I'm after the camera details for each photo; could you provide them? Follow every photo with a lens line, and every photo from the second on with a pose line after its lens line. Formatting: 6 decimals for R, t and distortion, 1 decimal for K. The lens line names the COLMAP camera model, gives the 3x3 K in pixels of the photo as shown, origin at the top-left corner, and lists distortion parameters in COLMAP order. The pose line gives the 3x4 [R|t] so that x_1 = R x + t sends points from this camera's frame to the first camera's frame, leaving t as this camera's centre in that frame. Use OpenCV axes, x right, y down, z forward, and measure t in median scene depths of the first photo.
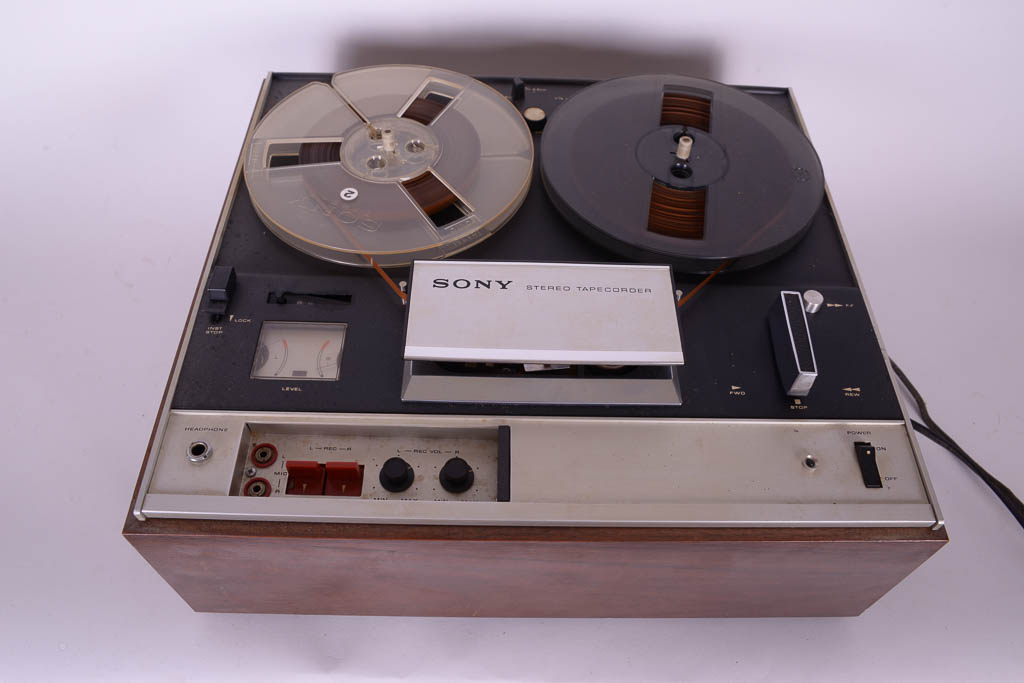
lens RADIAL K [[808.2, 0, 508.8], [0, 808.2, 334.8], [0, 0, 1]] dist [-0.093668, 0.033452]
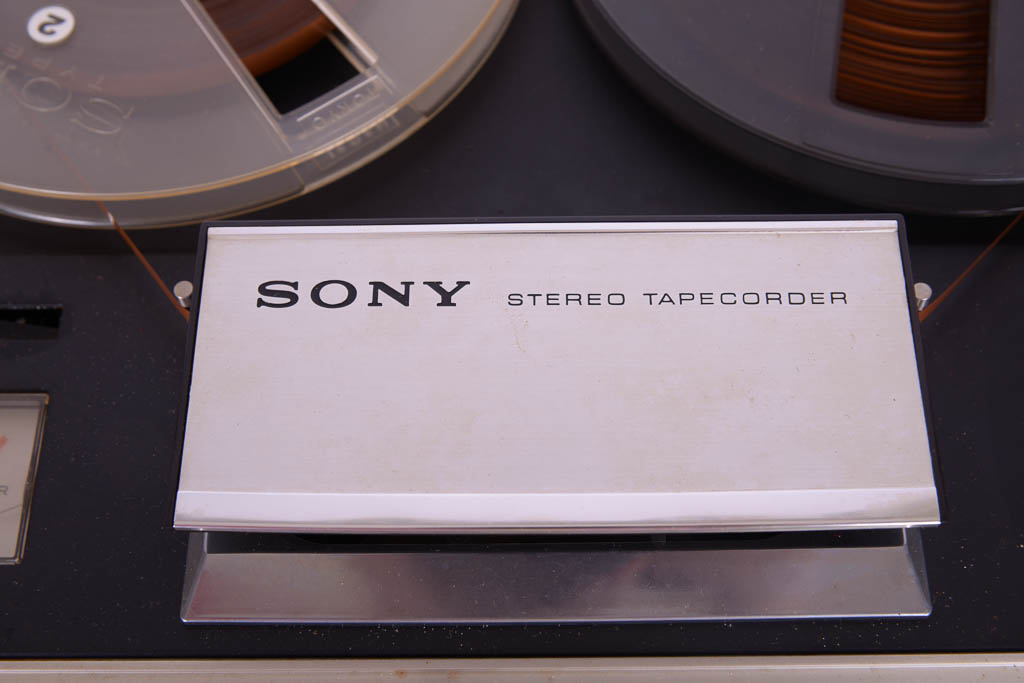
lens RADIAL K [[1447.7, 0, 513.6], [0, 1447.7, 331.4], [0, 0, 1]] dist [-0.012777, 0.000000]
pose [[0.998886, -0.026321, -0.039163, 0.049029], [0.032042, 0.987632, 0.153480, -0.142565], [0.034639, -0.154563, 0.987375, 0.334278]]
